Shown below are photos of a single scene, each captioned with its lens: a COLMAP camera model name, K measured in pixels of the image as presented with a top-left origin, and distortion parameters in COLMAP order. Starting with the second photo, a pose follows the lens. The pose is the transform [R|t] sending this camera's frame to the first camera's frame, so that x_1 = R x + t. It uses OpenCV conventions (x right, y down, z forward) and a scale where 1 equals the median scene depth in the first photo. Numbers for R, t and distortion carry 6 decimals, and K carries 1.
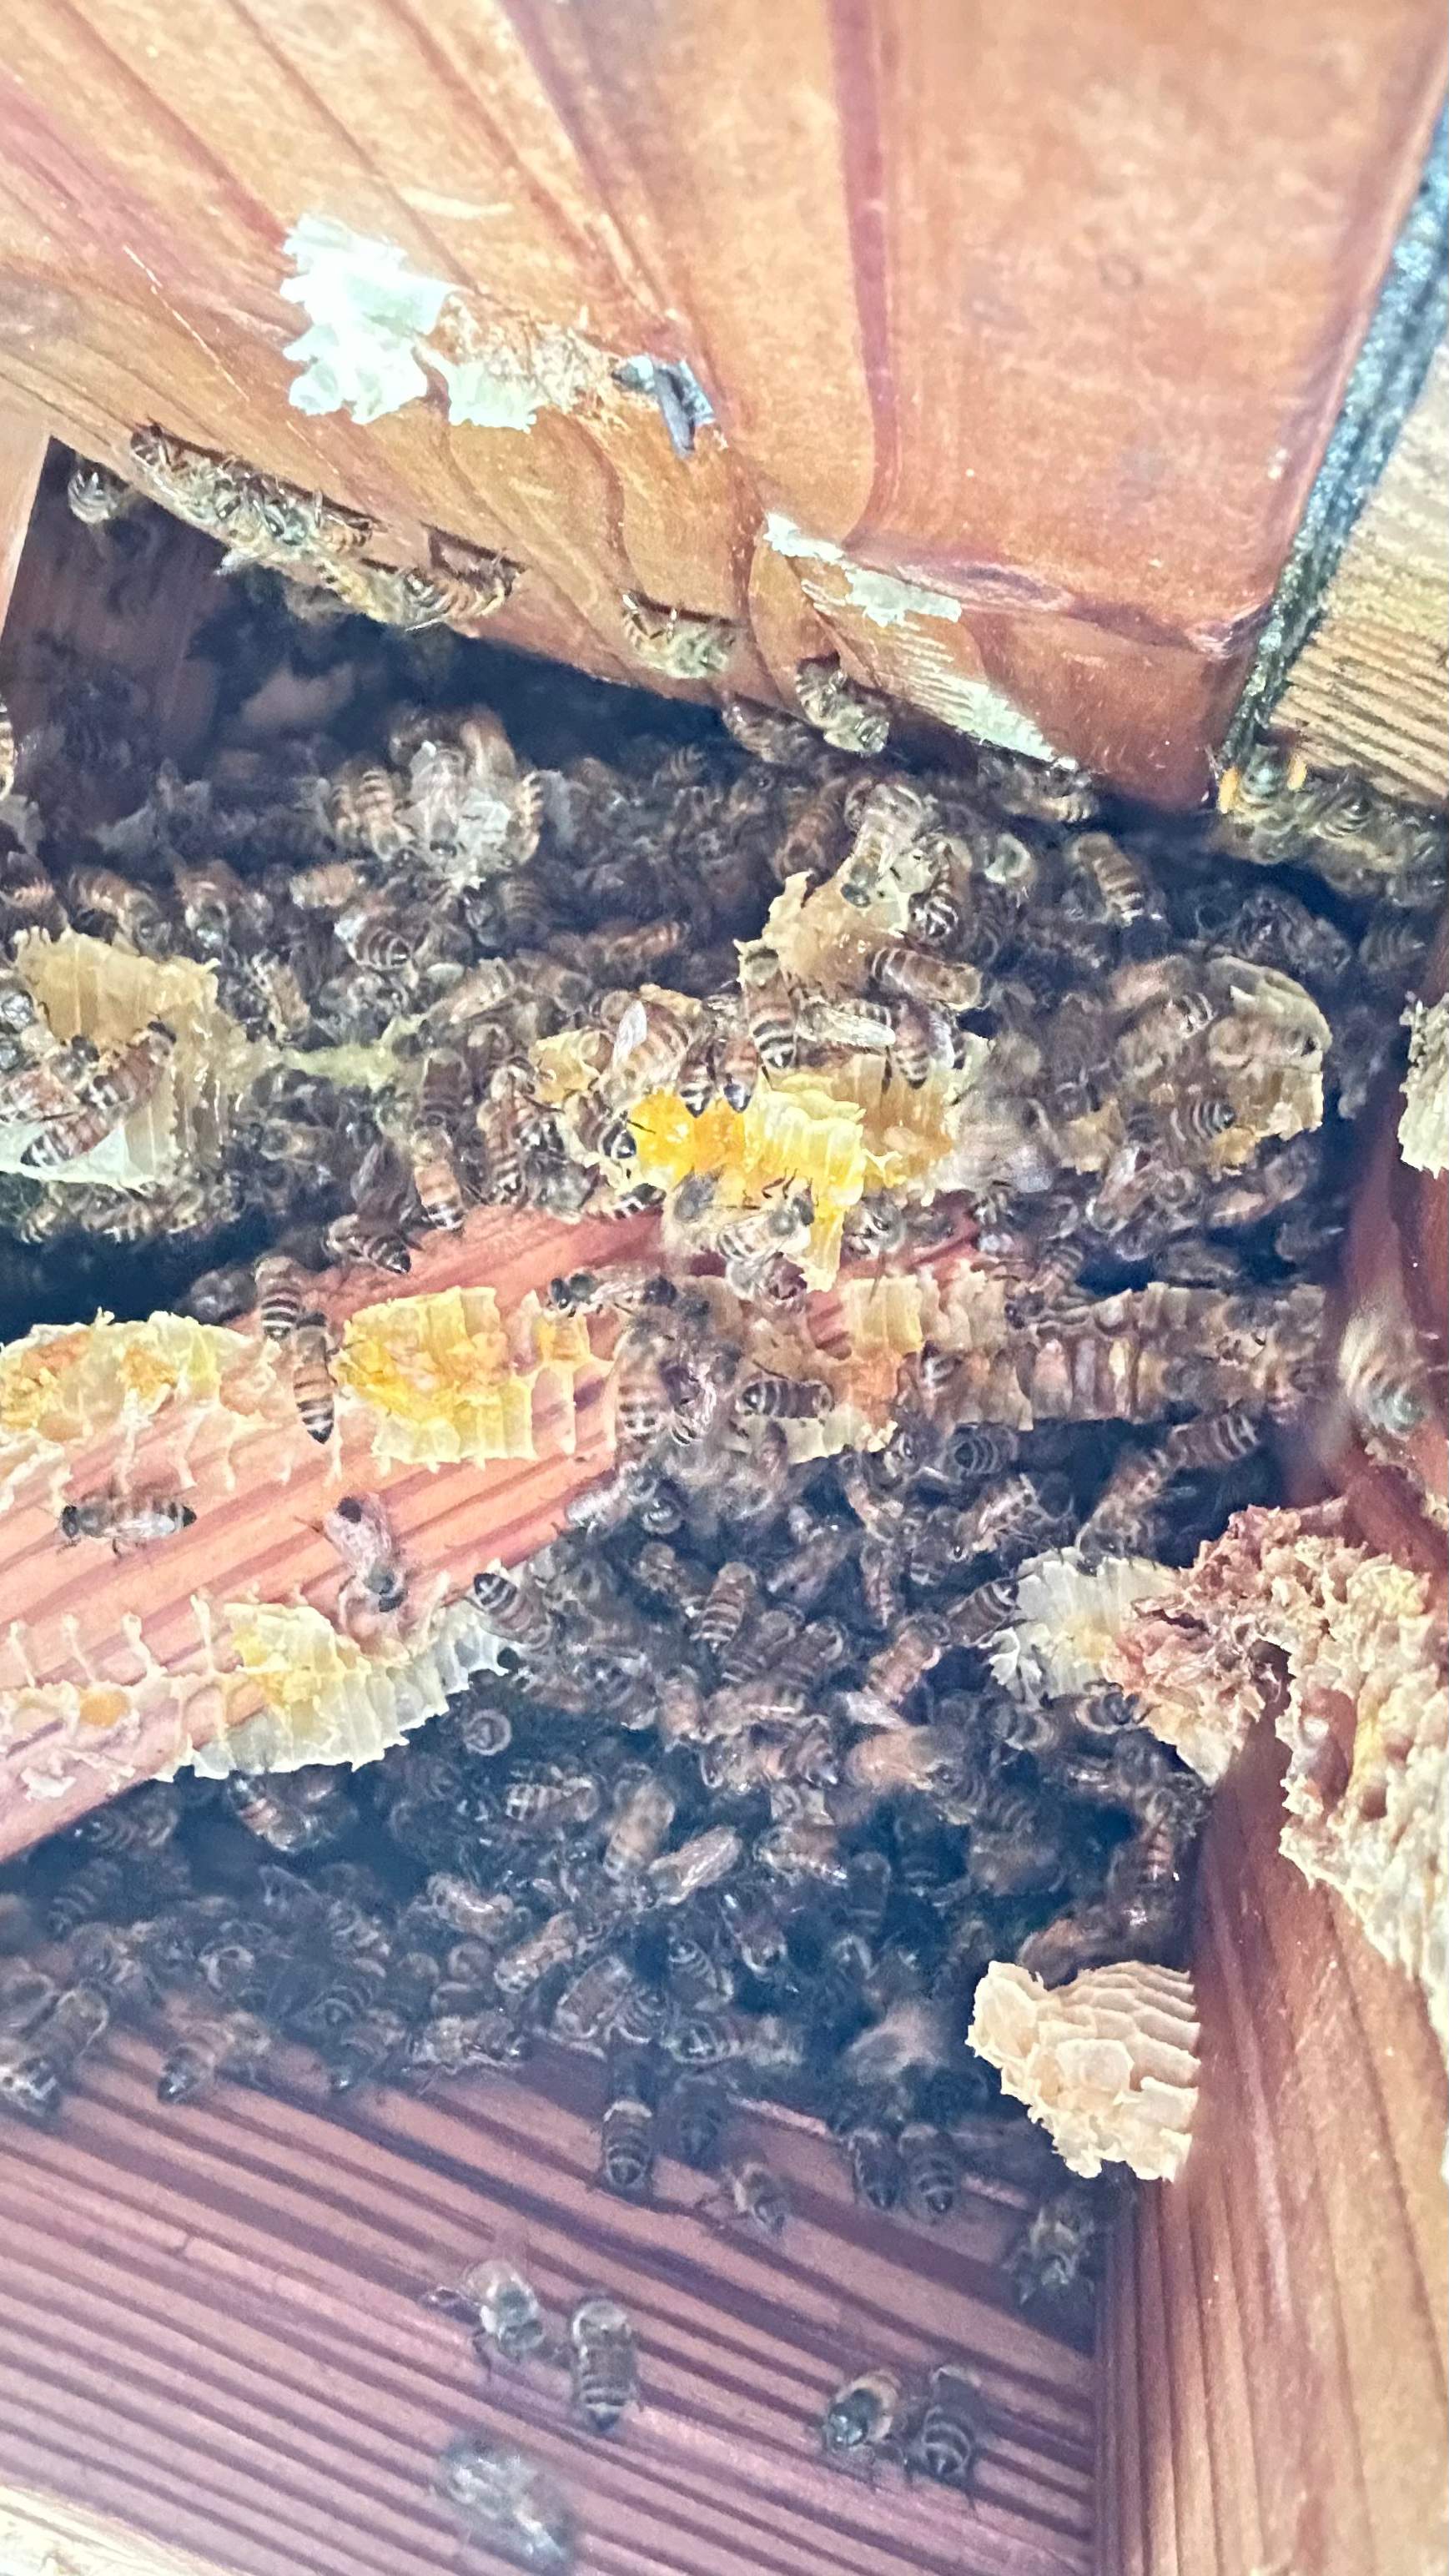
lens RADIAL K [[2254.8, 0, 731.8], [0, 2254.8, 1266.3], [0, 0, 1]] dist [0.134888, -0.216716]
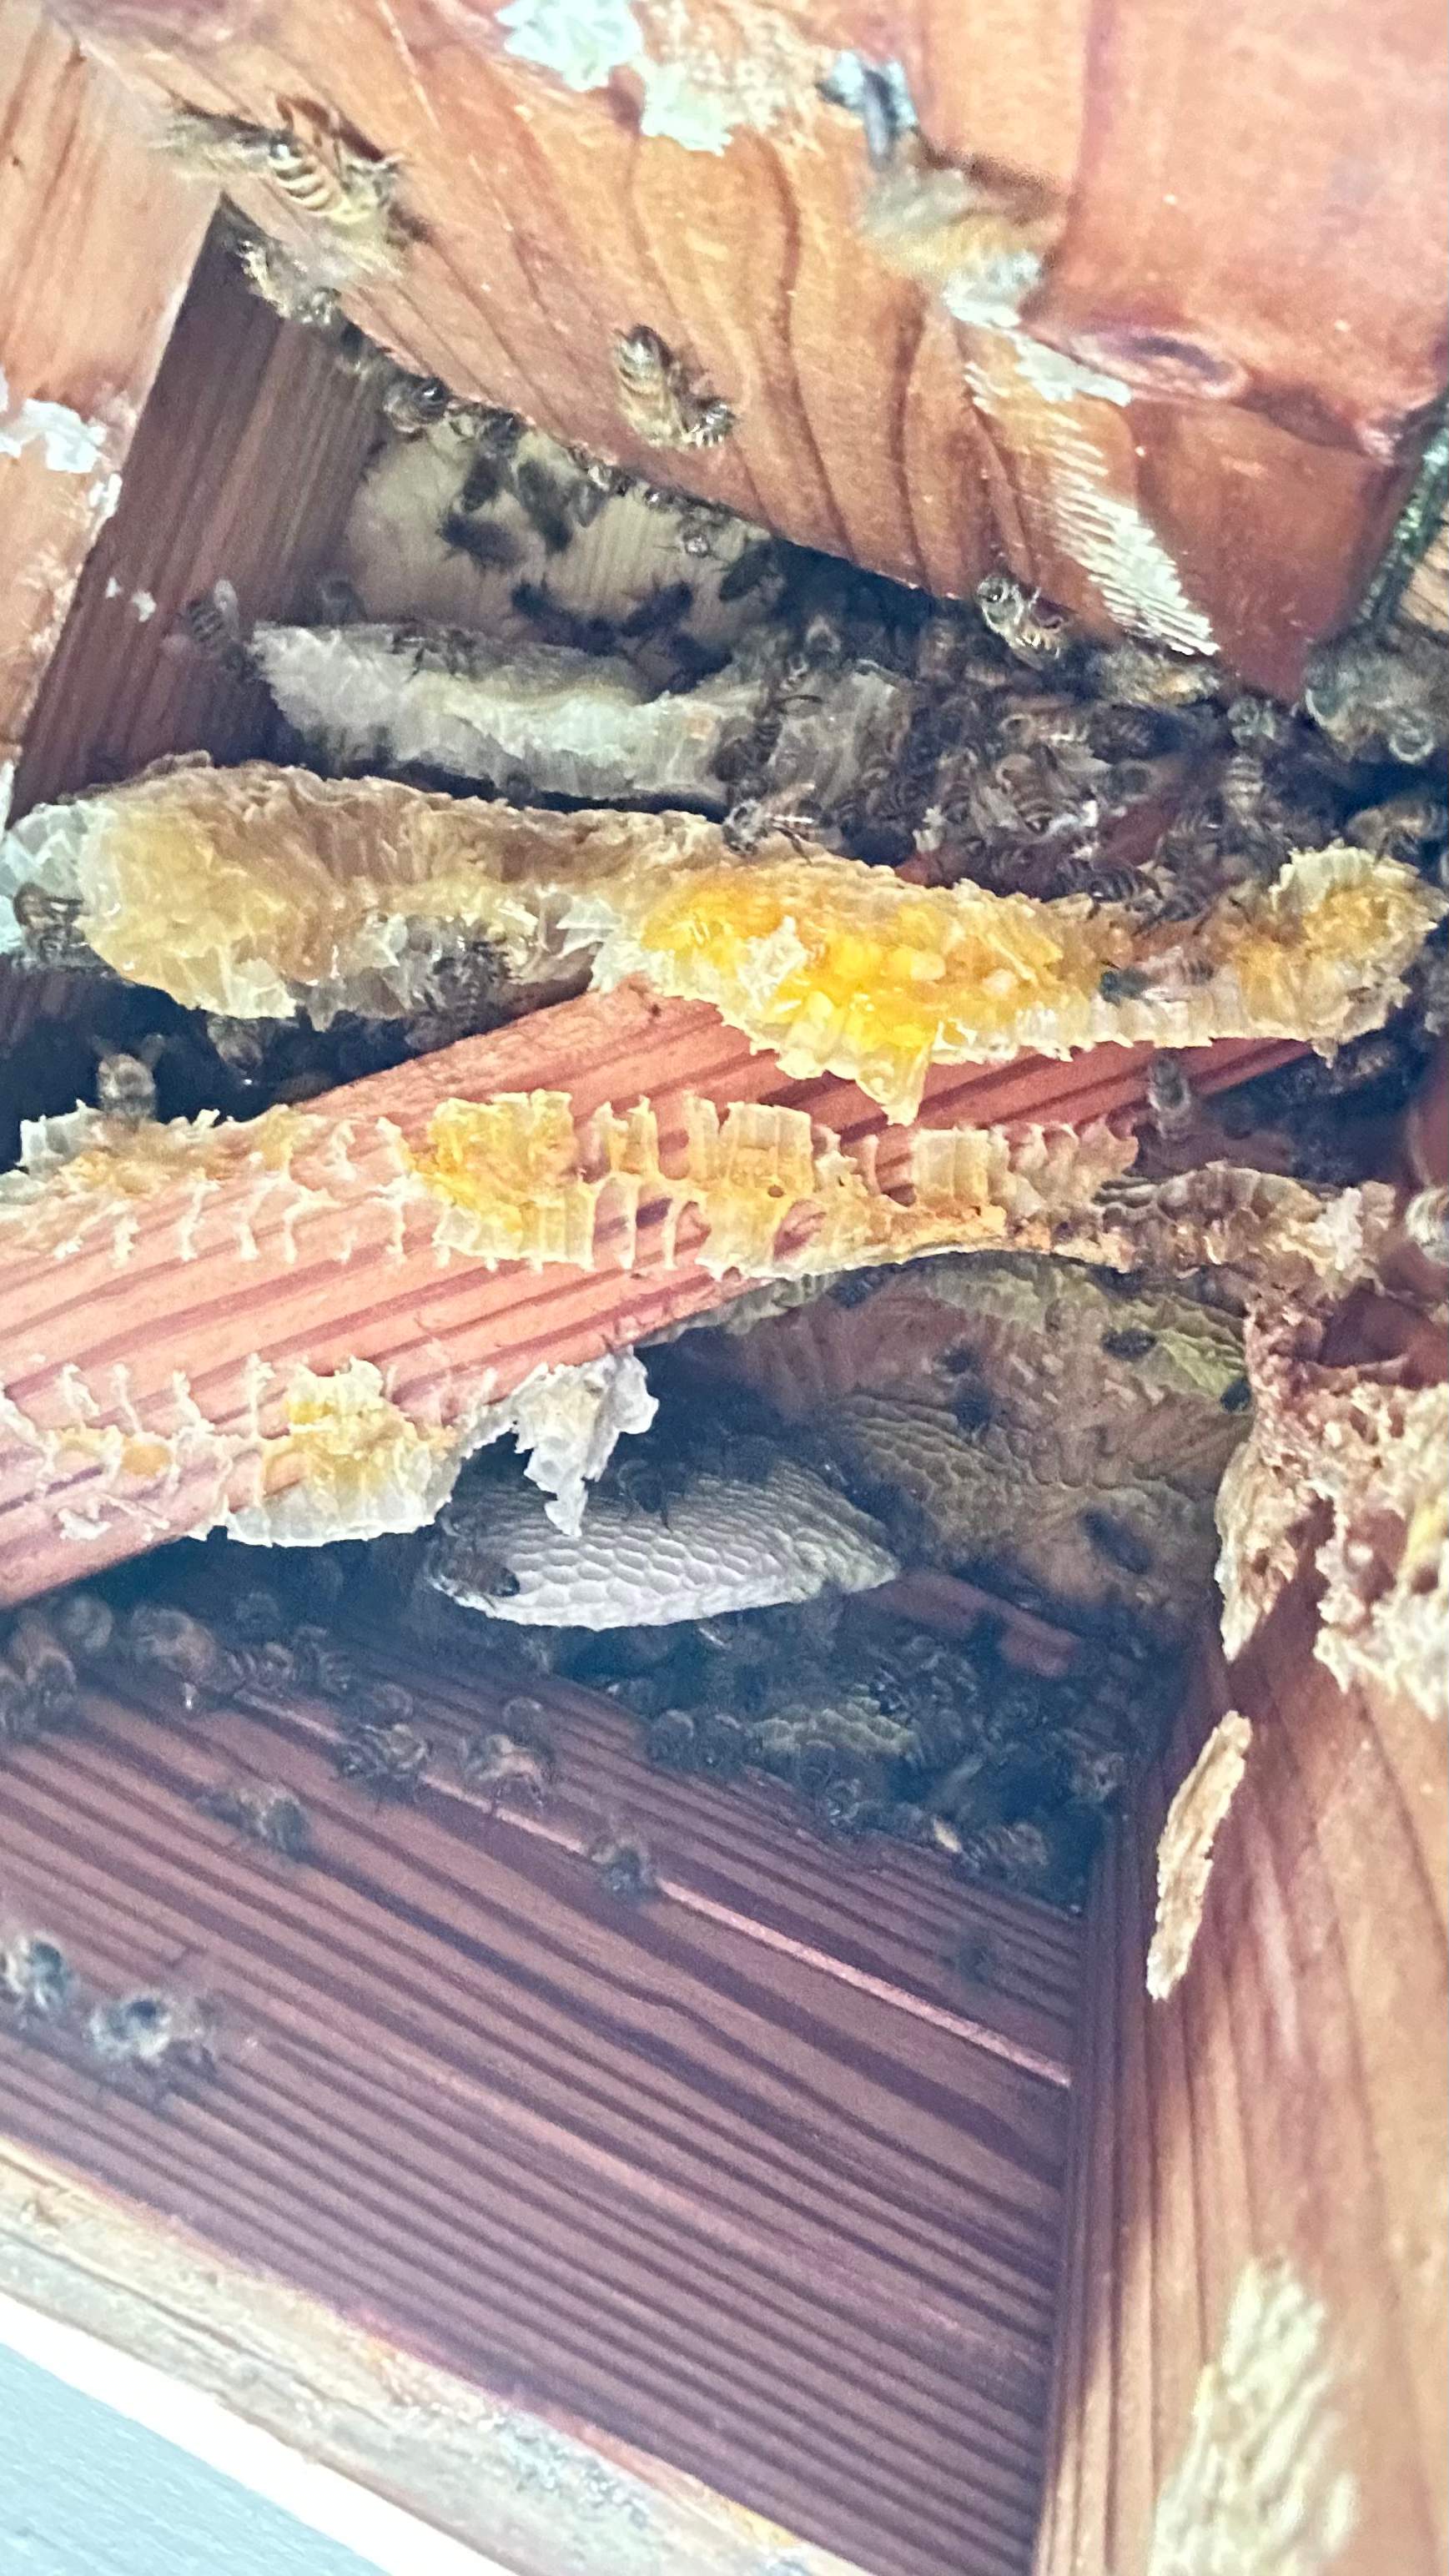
lens RADIAL K [[2254.8, 0, 729.2], [0, 2254.8, 1281.4], [0, 0, 1]] dist [0.134888, -0.216716]
pose [[0.994413, 0.105071, -0.010139, -0.020231], [-0.105036, 0.994461, 0.003923, 0.102254], [0.010495, -0.002836, 0.999941, -0.001885]]
